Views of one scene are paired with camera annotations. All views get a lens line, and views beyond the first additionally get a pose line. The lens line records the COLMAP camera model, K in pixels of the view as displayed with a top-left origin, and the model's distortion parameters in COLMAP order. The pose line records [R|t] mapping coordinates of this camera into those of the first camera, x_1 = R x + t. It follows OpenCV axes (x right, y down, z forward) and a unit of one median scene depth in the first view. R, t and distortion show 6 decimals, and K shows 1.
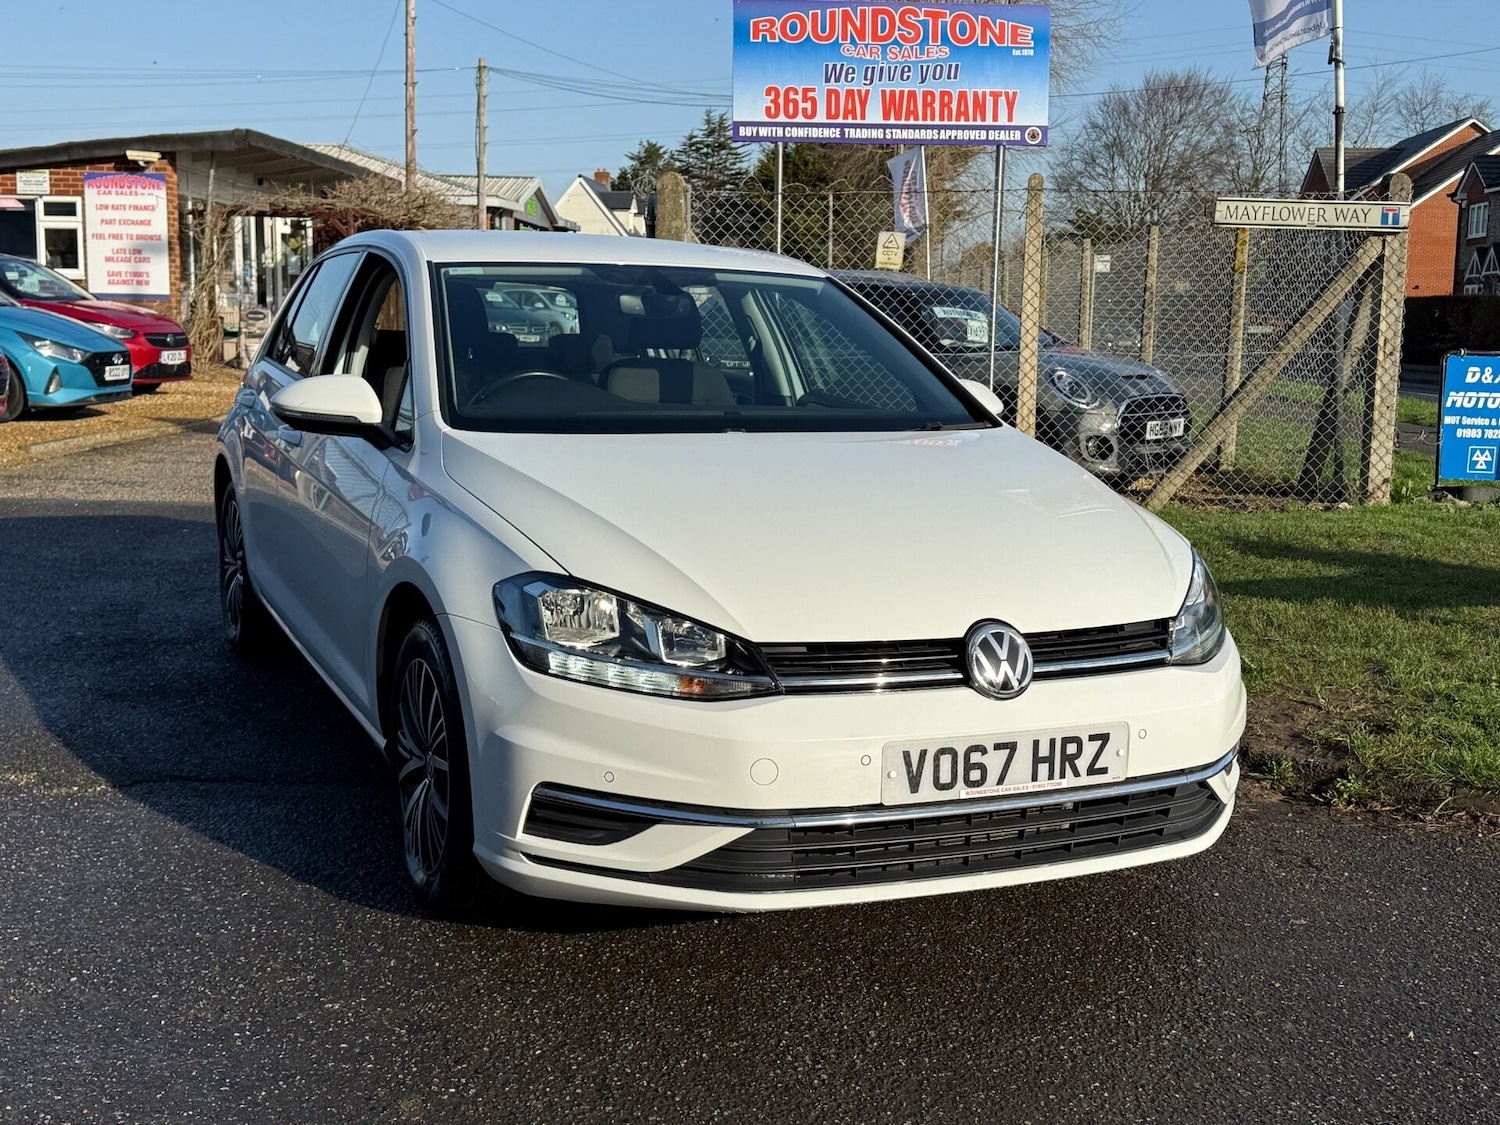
lens RADIAL K [[1708.9, 0, 751.6], [0, 1708.9, 569.6], [0, 0, 1]] dist [0.215158, -0.477191]
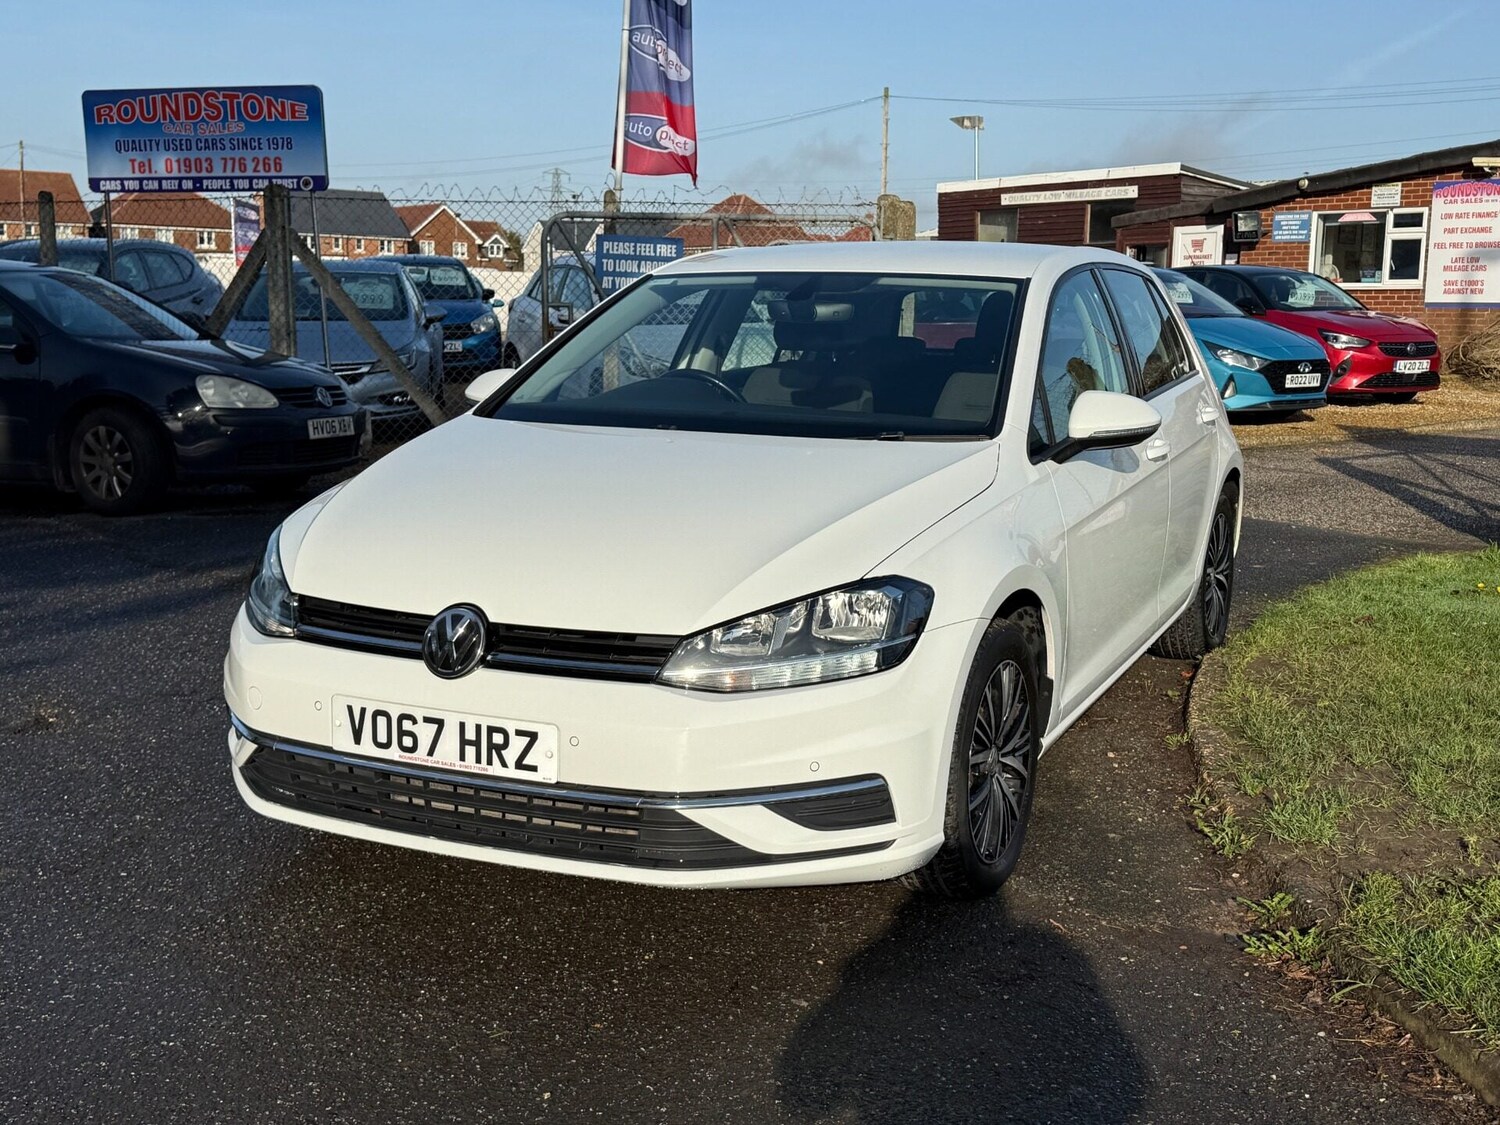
lens RADIAL K [[1708.9, 0, 751.6], [0, 1708.9, 569.6], [0, 0, 1]] dist [0.215158, -0.477191]
pose [[0.638445, 0.110169, -0.761742, 0.349094], [-0.114837, 0.992260, 0.047259, -0.020583], [0.761052, 0.057304, 0.646155, 0.147675]]
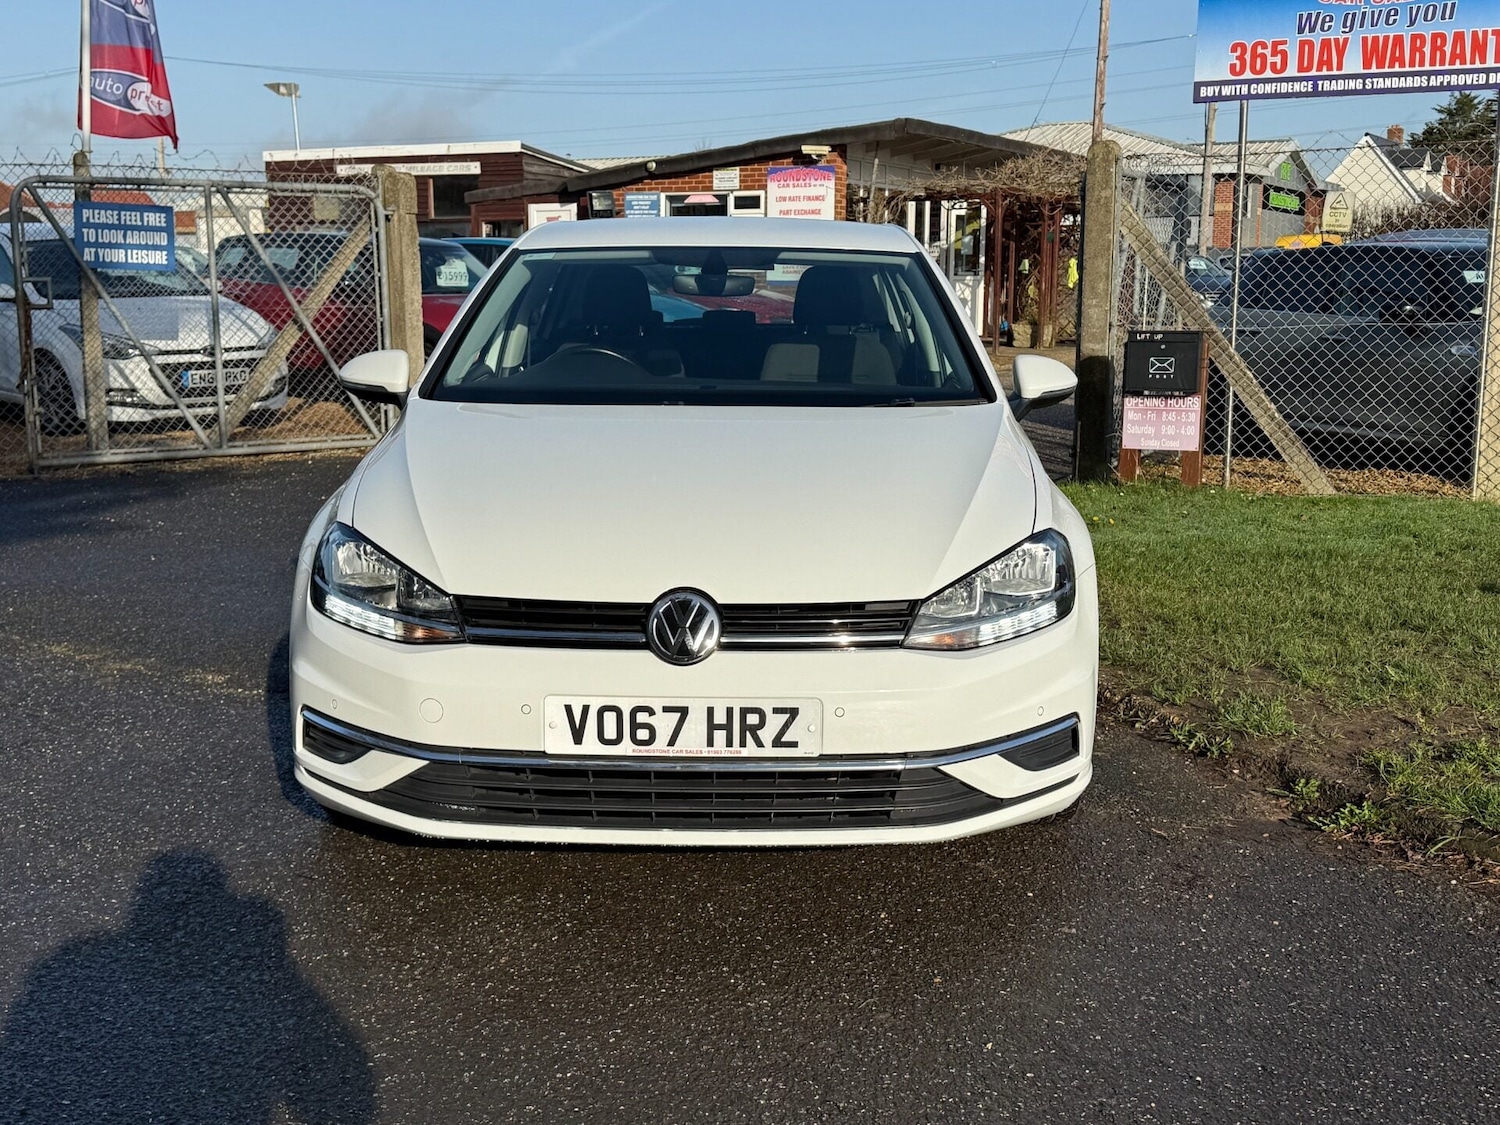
lens RADIAL K [[1708.9, 0, 751.6], [0, 1708.9, 569.6], [0, 0, 1]] dist [0.215158, -0.477191]
pose [[0.900946, 0.056538, -0.430232, 0.204346], [-0.050353, 0.998399, 0.025758, -0.003554], [0.430999, -0.001543, 0.902351, 0.027804]]
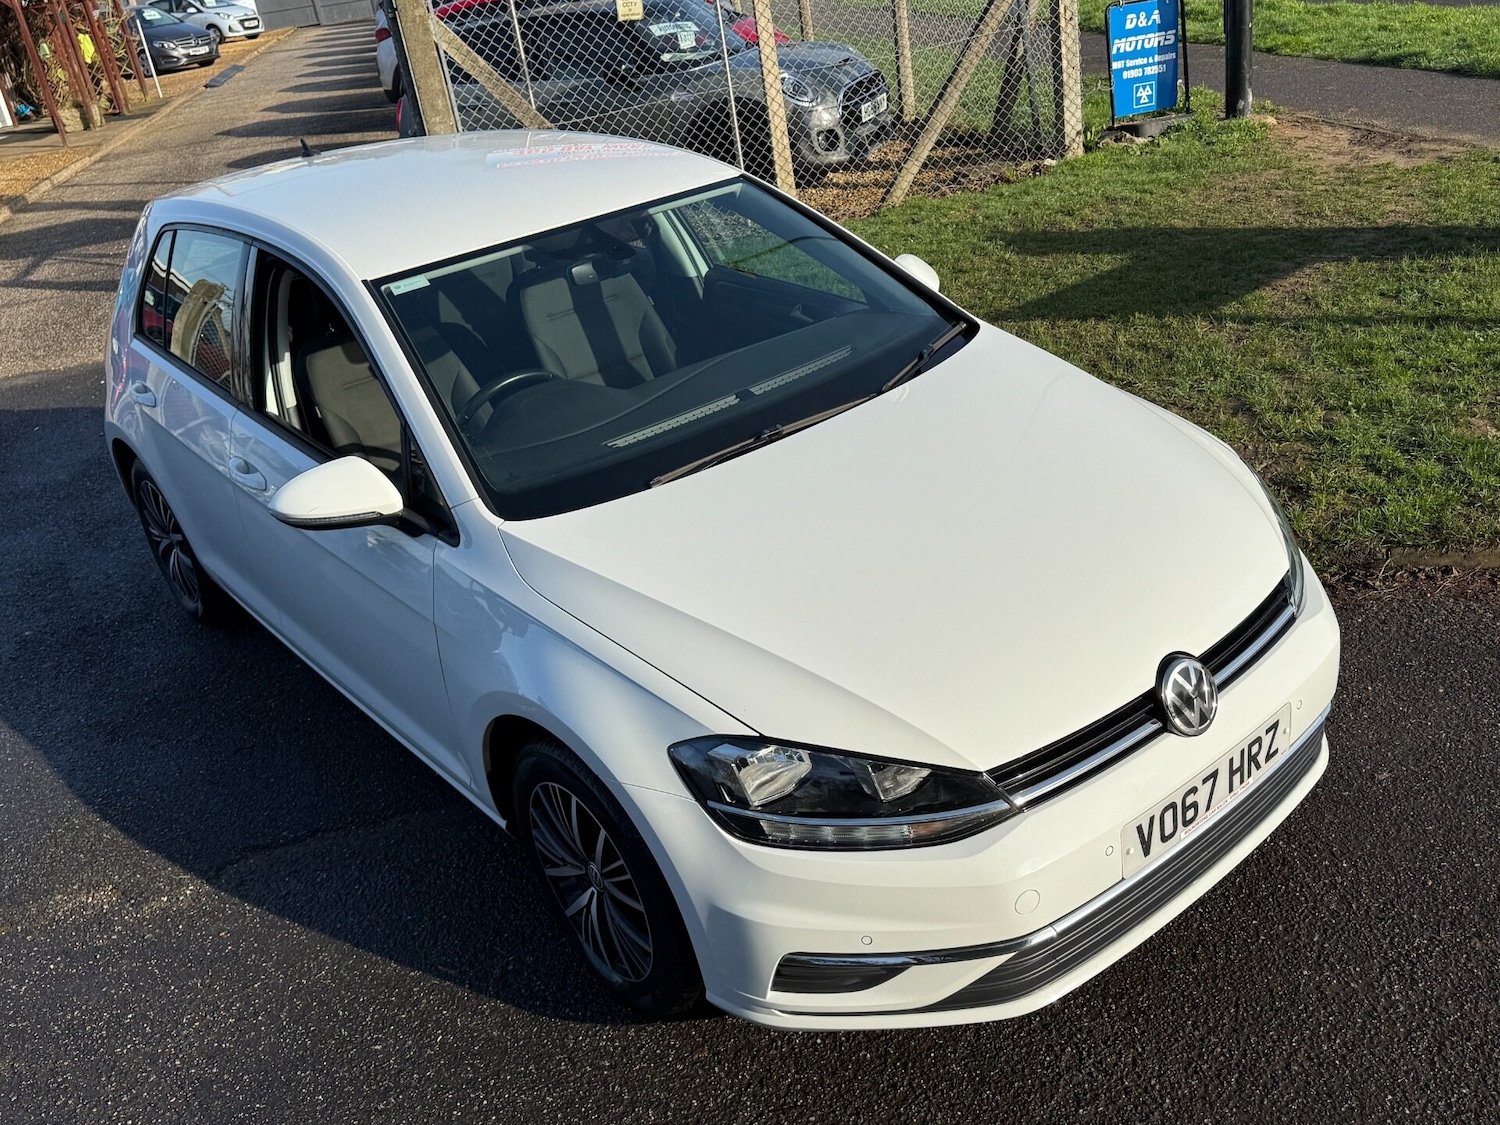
lens RADIAL K [[1361.3, 0, 759.2], [0, 1361.3, 560.1], [0, 0, 1]] dist [0.100953, -0.171725]
pose [[0.953730, -0.250493, 0.166288, -0.067444], [0.193813, 0.935030, 0.296909, -0.099911], [-0.229858, -0.250943, 0.940315, 0.107968]]
